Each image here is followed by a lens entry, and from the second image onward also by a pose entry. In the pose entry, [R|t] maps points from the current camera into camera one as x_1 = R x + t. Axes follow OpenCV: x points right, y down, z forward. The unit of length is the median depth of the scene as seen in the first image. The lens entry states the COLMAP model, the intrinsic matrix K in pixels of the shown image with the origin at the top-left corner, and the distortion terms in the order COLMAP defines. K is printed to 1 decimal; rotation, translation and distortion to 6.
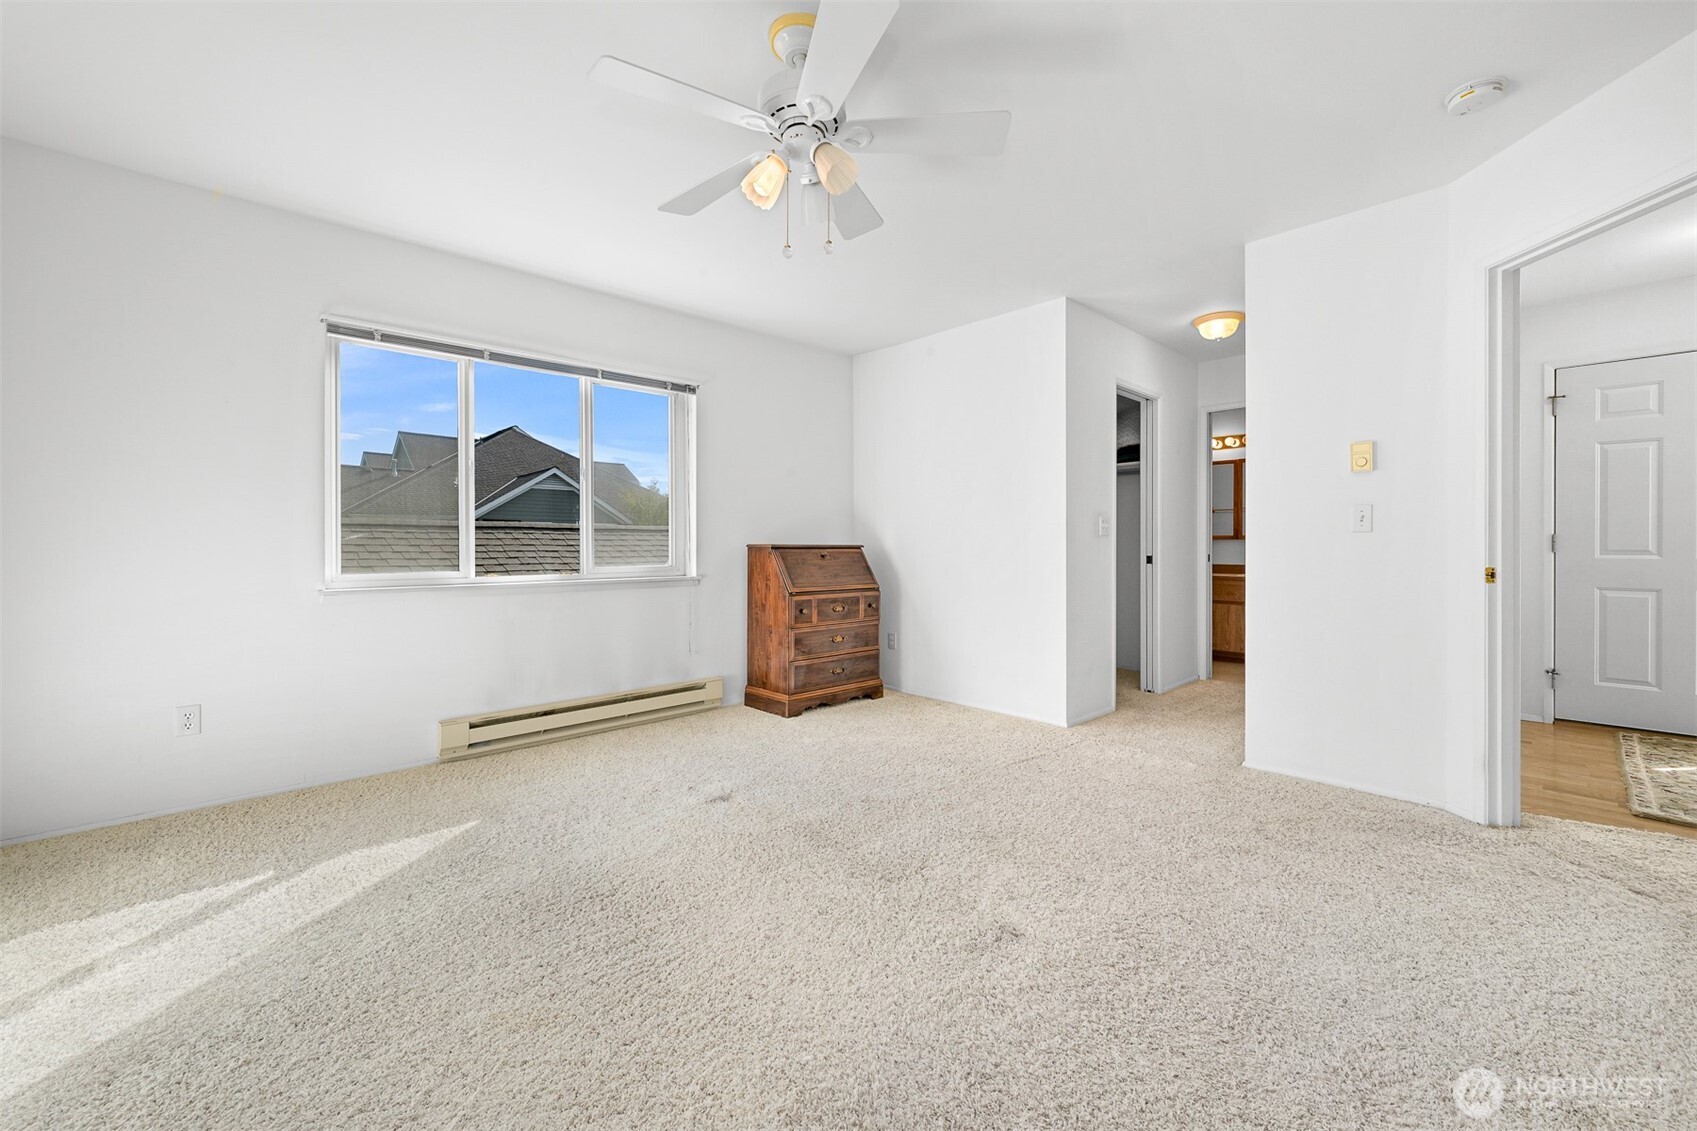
lens RADIAL K [[680.7, 0, 852.1], [0, 680.7, 554.3], [0, 0, 1]] dist [-0.002138, 0.000755]
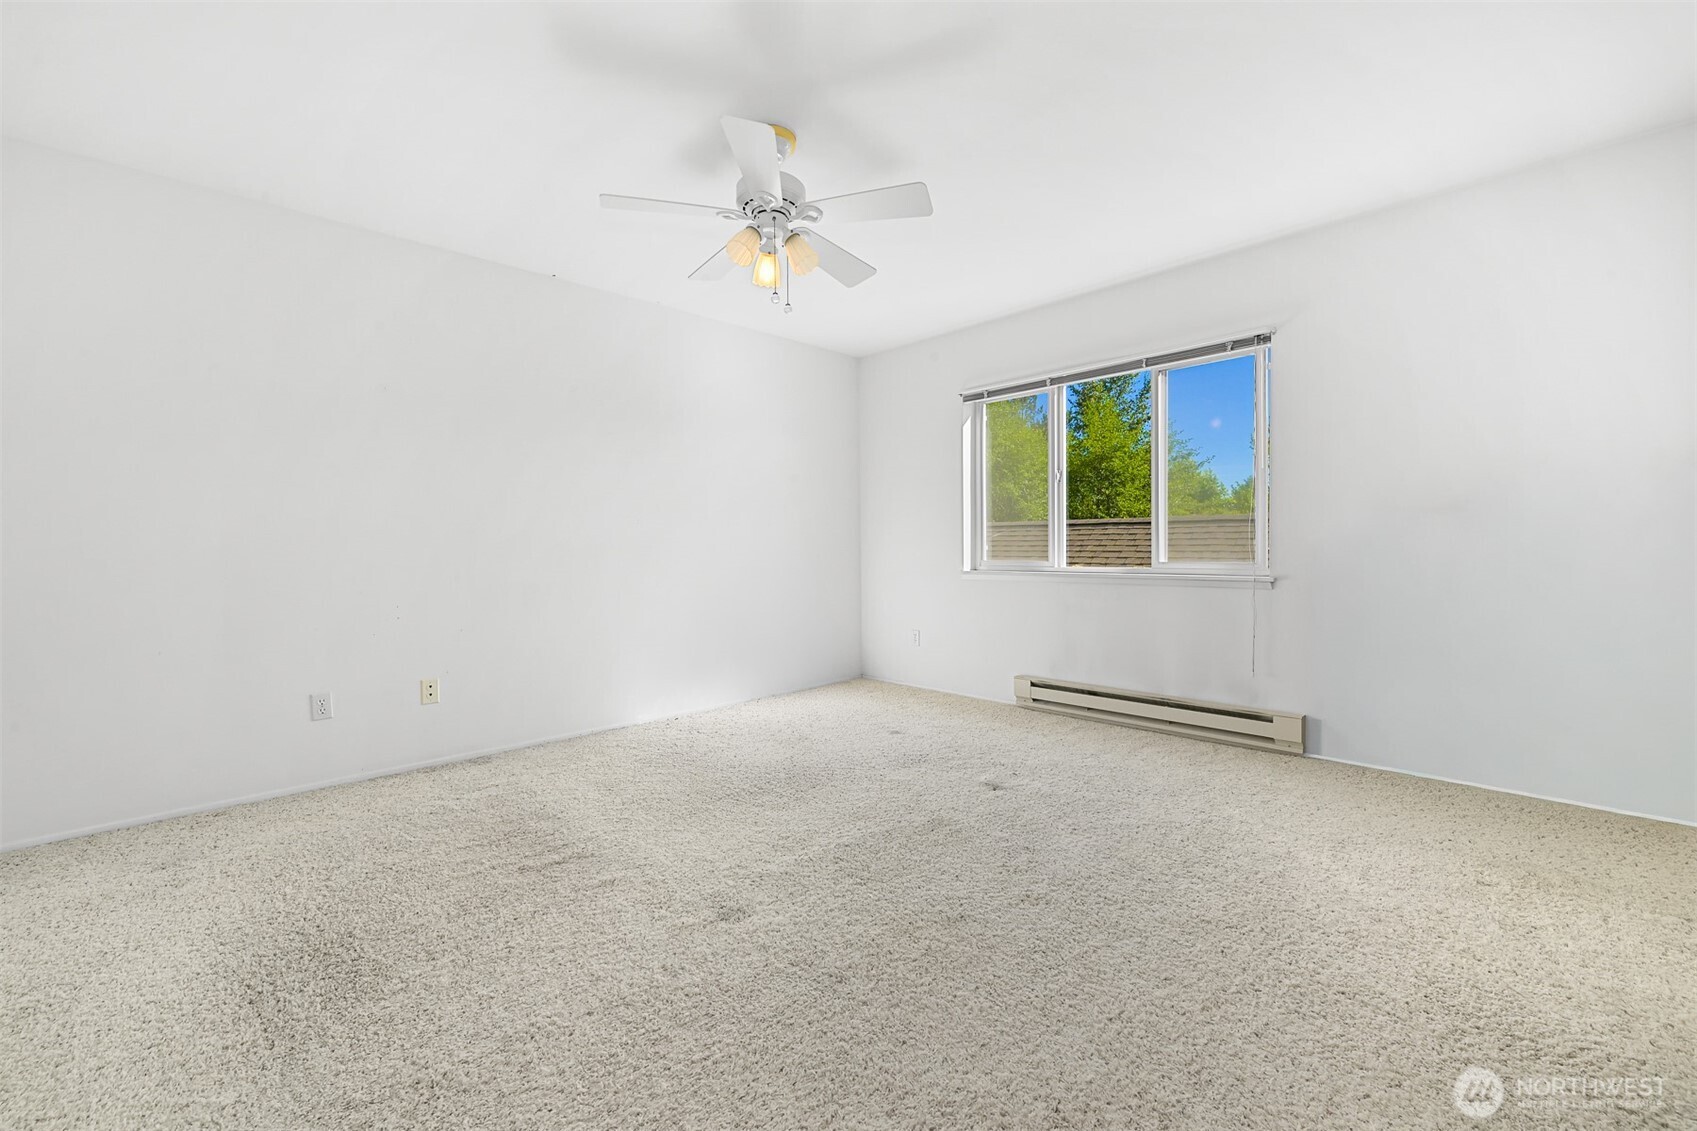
lens RADIAL K [[714.0, 0, 857.7], [0, 714.0, 561.9], [0, 0, 1]] dist [-0.000932, 0.000853]
pose [[-0.002177, 0.026217, -0.999654, 0.653234], [-0.004265, 0.999647, 0.026226, -0.005645], [0.999989, 0.004320, -0.002064, 0.587462]]
